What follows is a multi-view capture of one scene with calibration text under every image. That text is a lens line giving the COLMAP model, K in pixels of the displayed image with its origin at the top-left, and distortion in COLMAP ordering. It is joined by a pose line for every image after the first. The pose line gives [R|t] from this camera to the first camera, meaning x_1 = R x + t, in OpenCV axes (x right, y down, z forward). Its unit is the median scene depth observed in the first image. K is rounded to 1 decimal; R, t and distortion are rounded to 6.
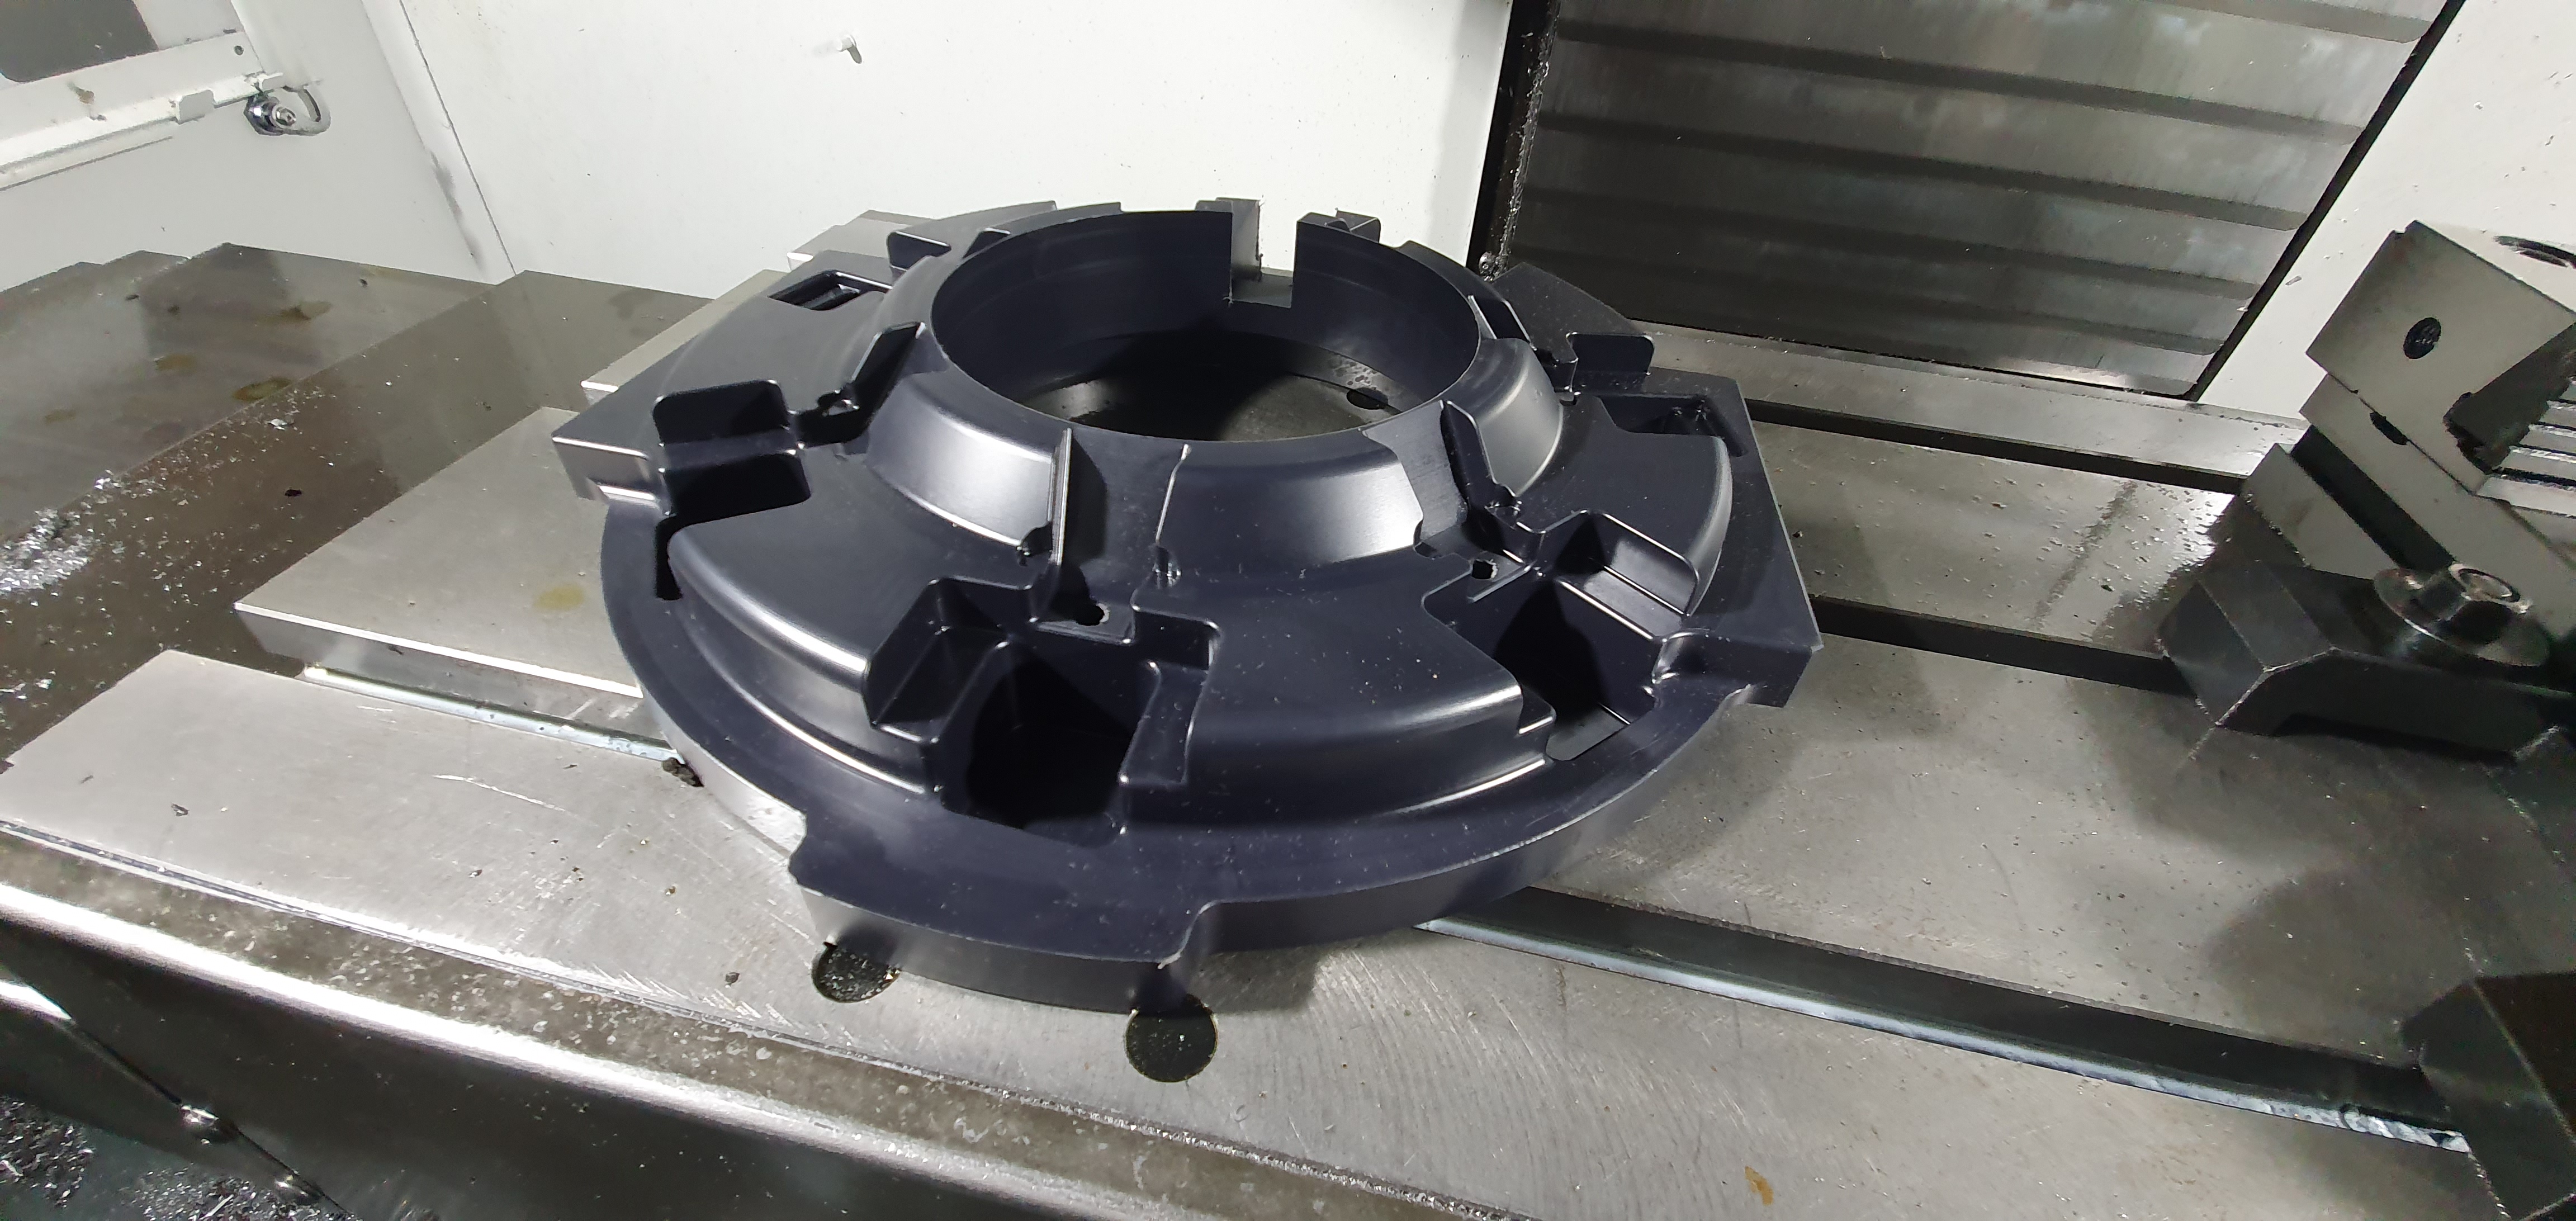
lens RADIAL K [[1029.8, 0, 1288.0], [0, 1029.8, 610.5], [0, 0, 1]] dist [0.000666, -0.012167]
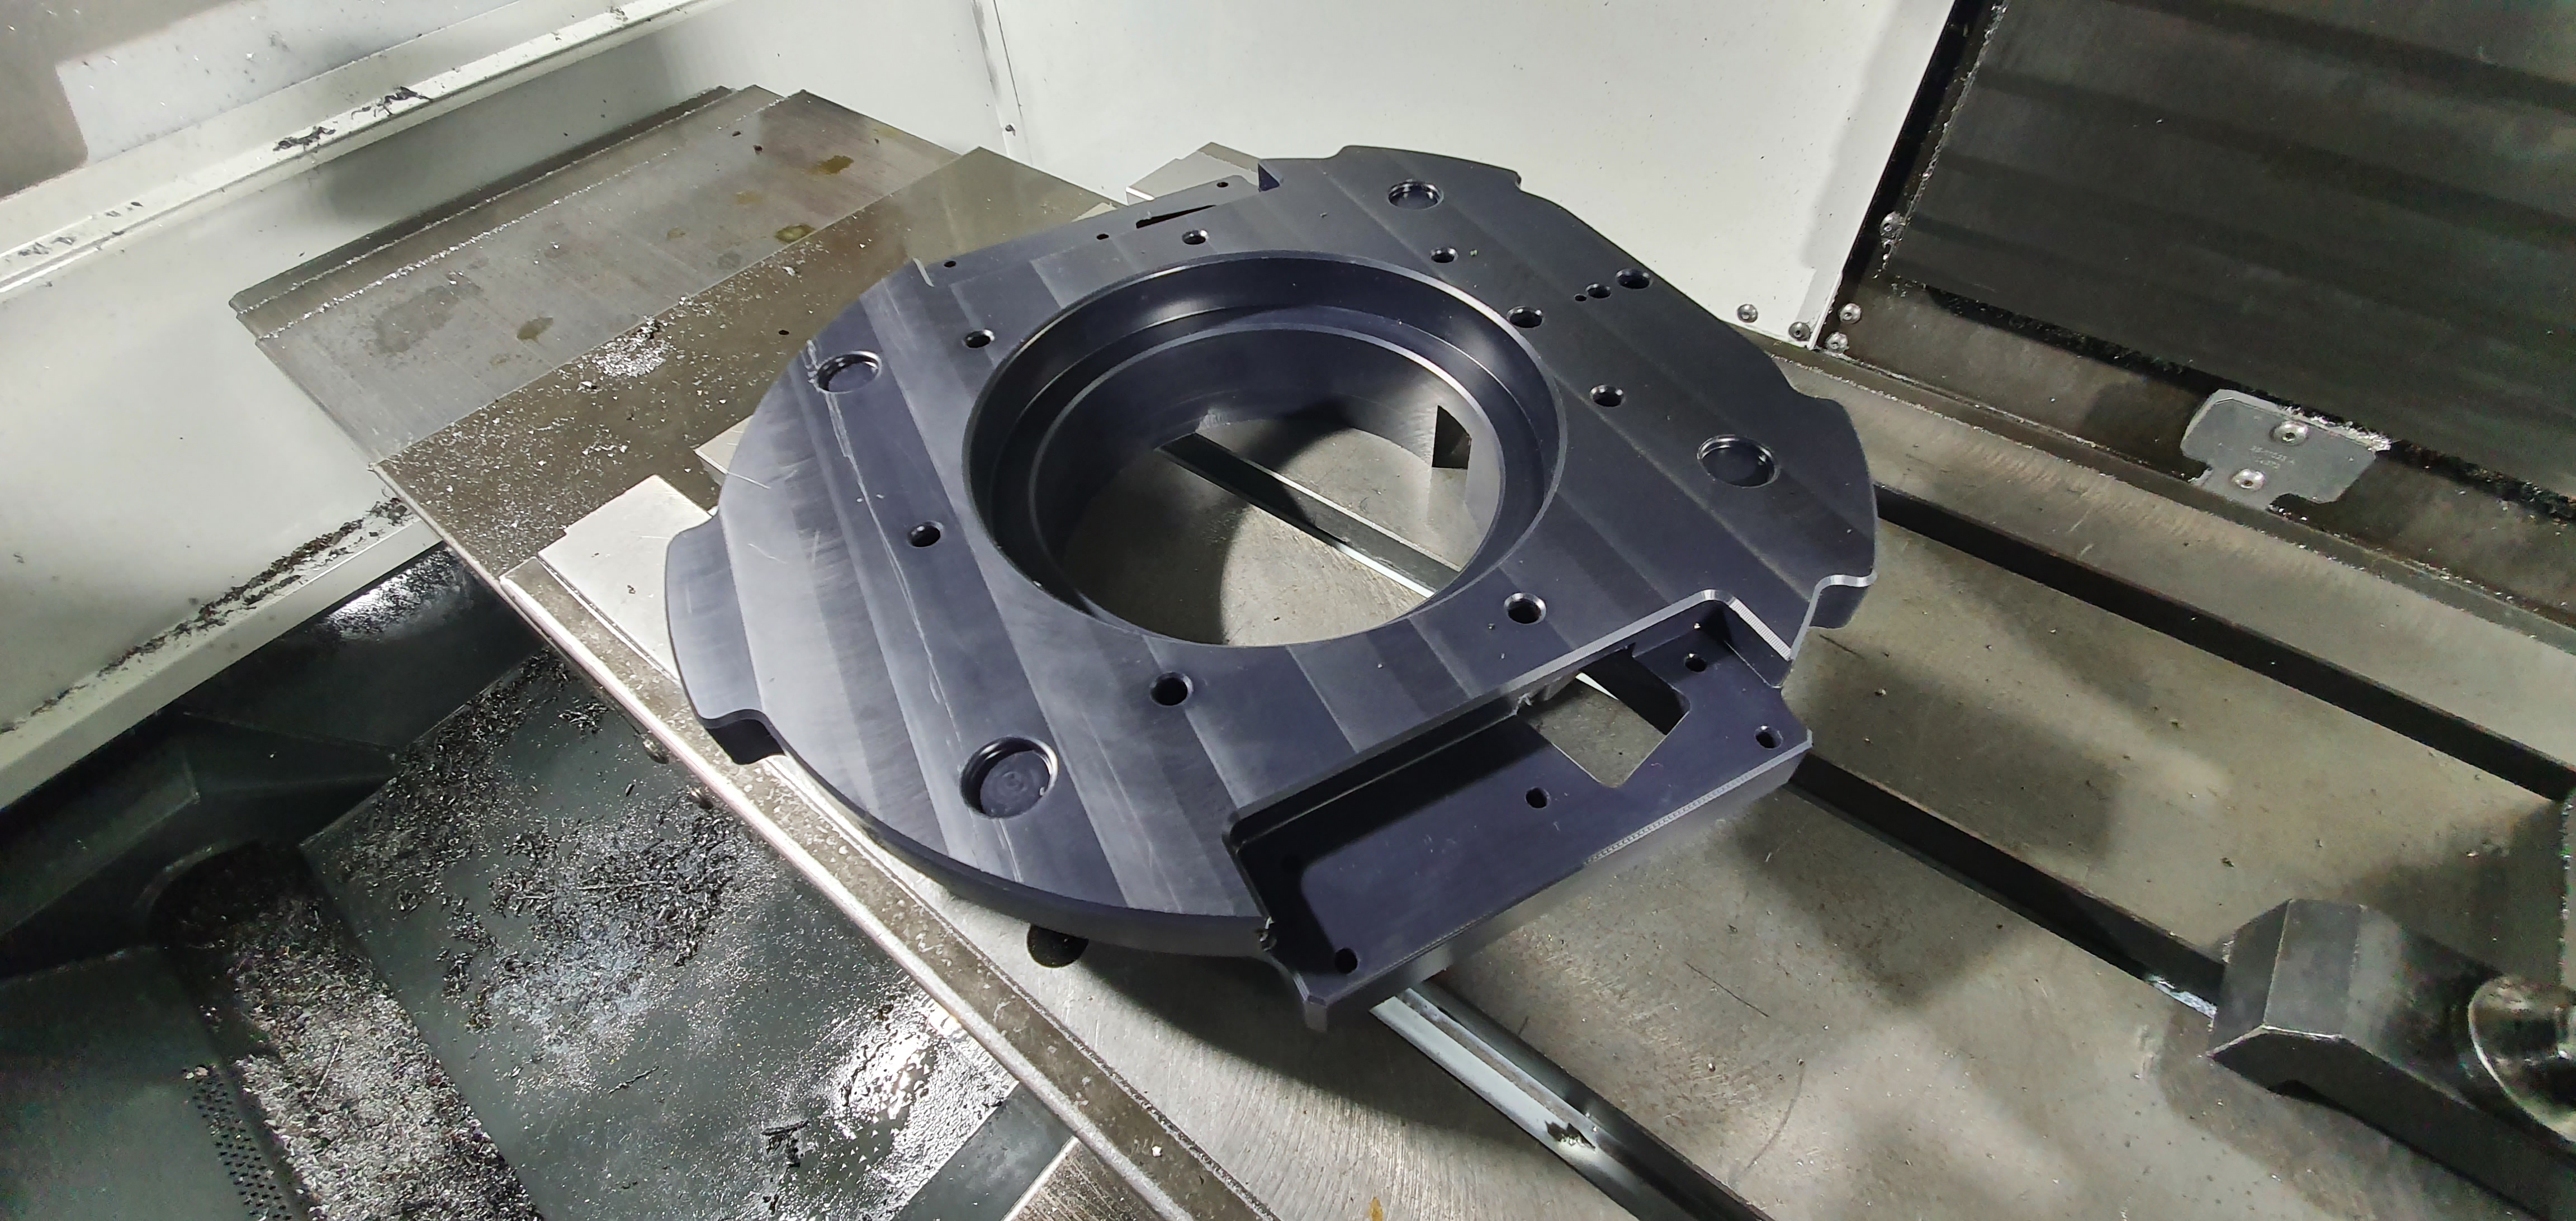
lens RADIAL K [[1033.8, 0, 1283.4], [0, 1033.8, 621.9], [0, 0, 1]] dist [0.012717, -0.017137]
pose [[0.891407, 0.276976, -0.358718, 0.312802], [-0.210890, 0.954103, 0.212632, -0.213590], [0.401148, -0.113891, 0.908905, -0.086242]]
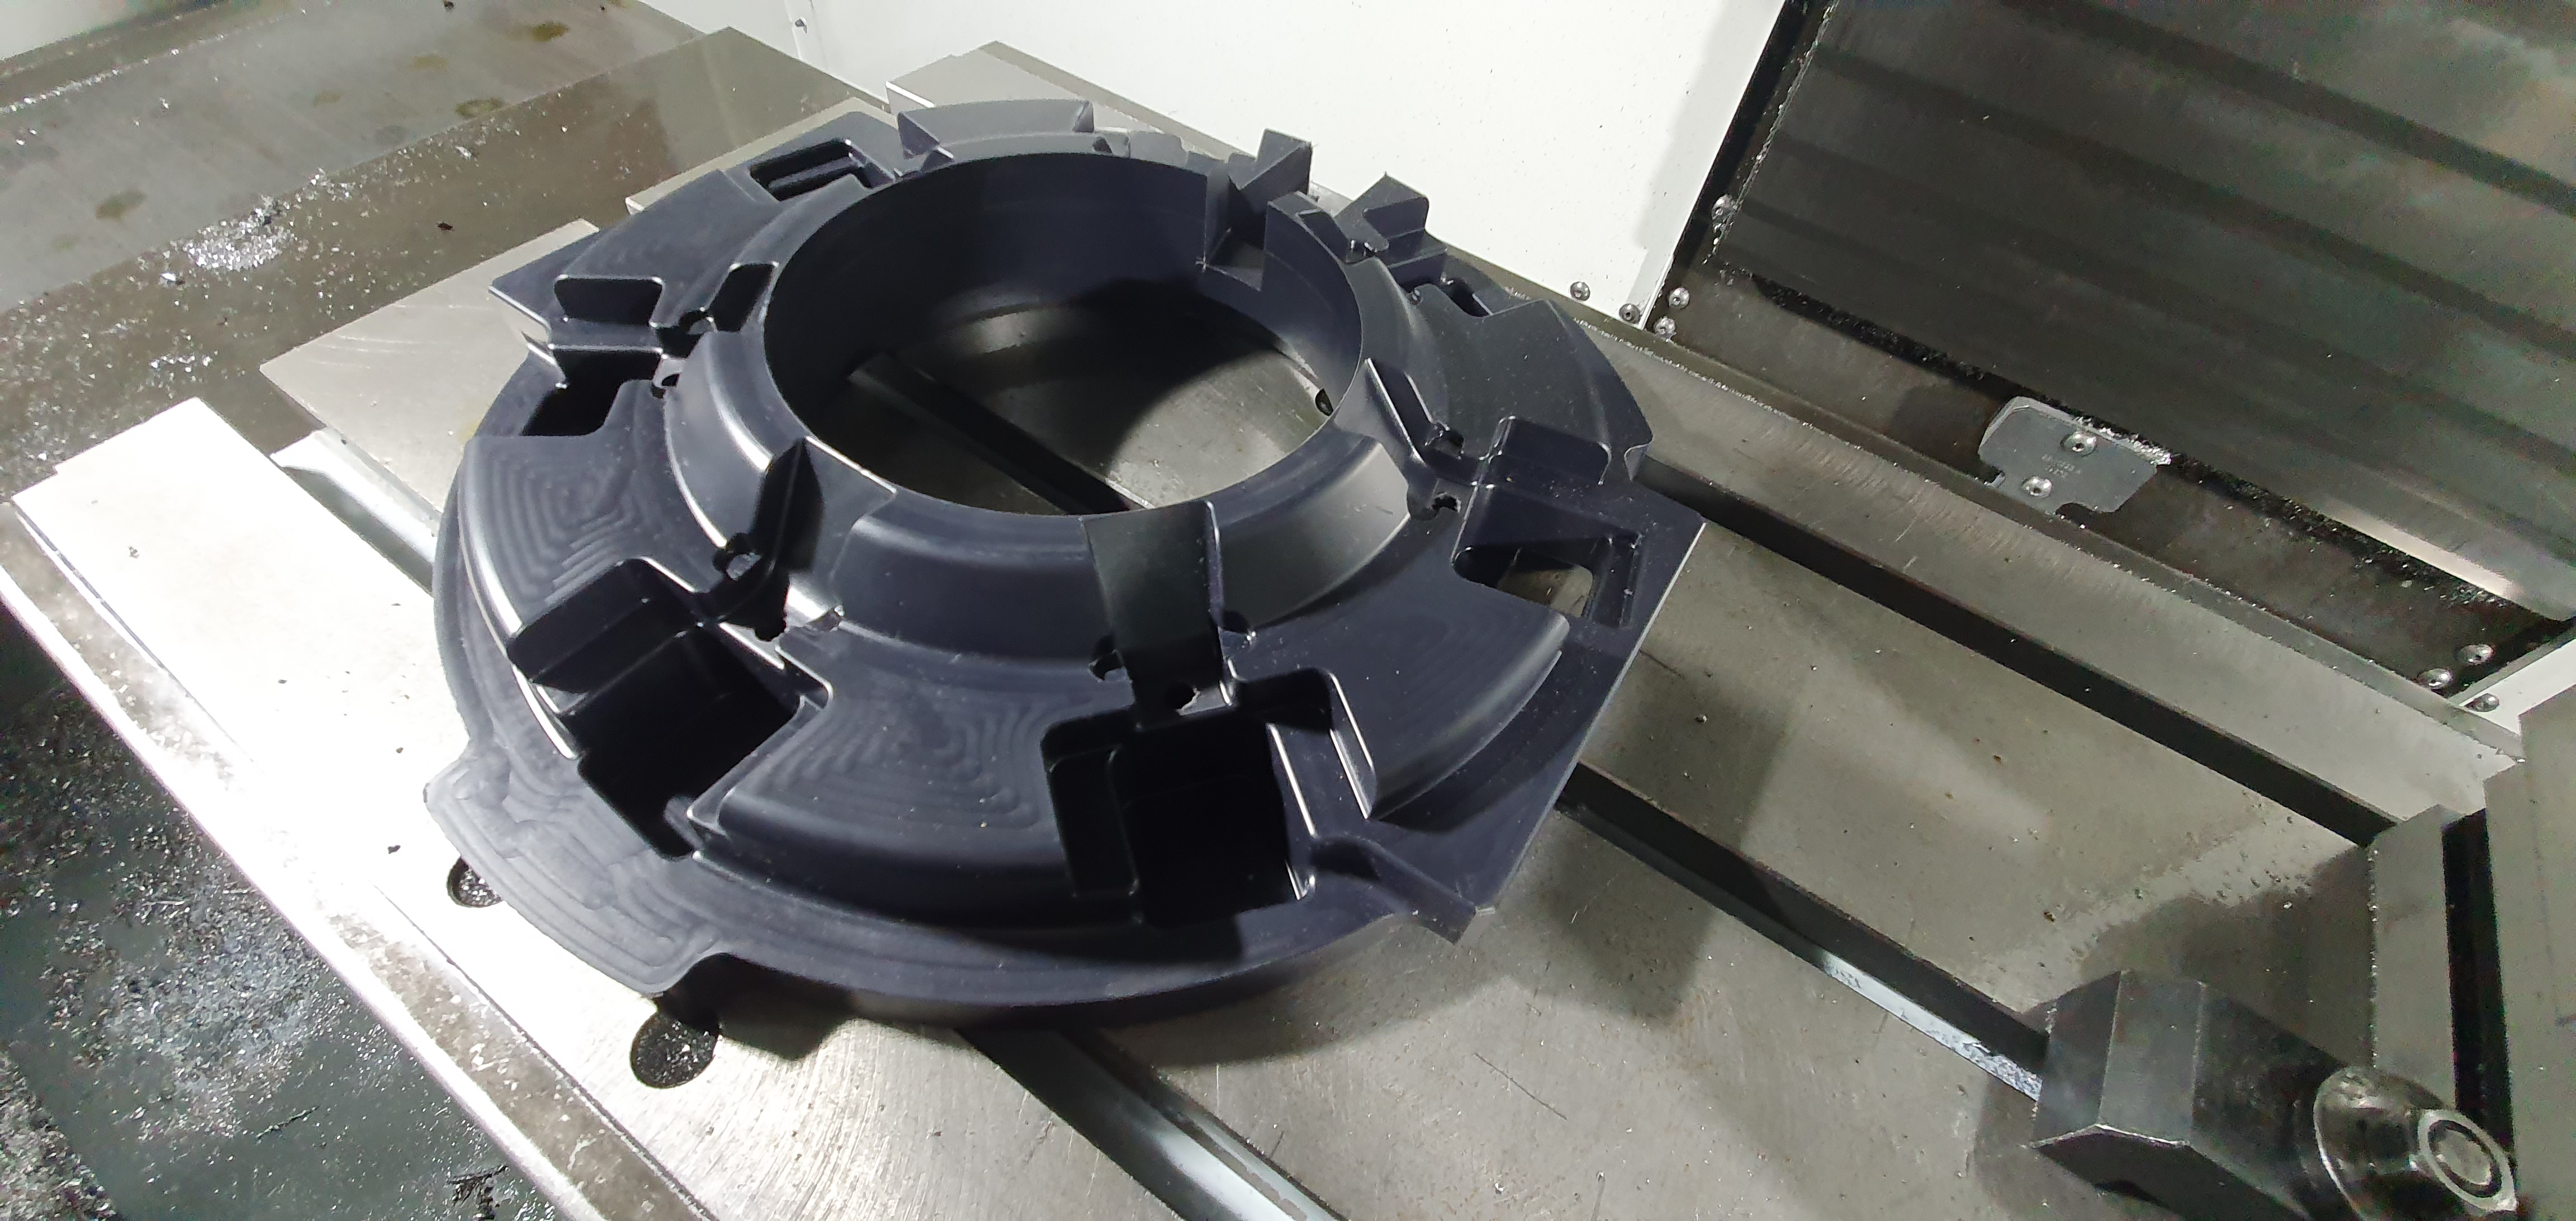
lens RADIAL K [[1033.8, 0, 1283.4], [0, 1033.8, 621.9], [0, 0, 1]] dist [0.012717, -0.017137]
pose [[0.926711, 0.311370, -0.210368, 0.315270], [-0.267773, 0.939948, 0.211648, -0.226623], [0.263636, -0.139806, 0.954437, 0.097486]]
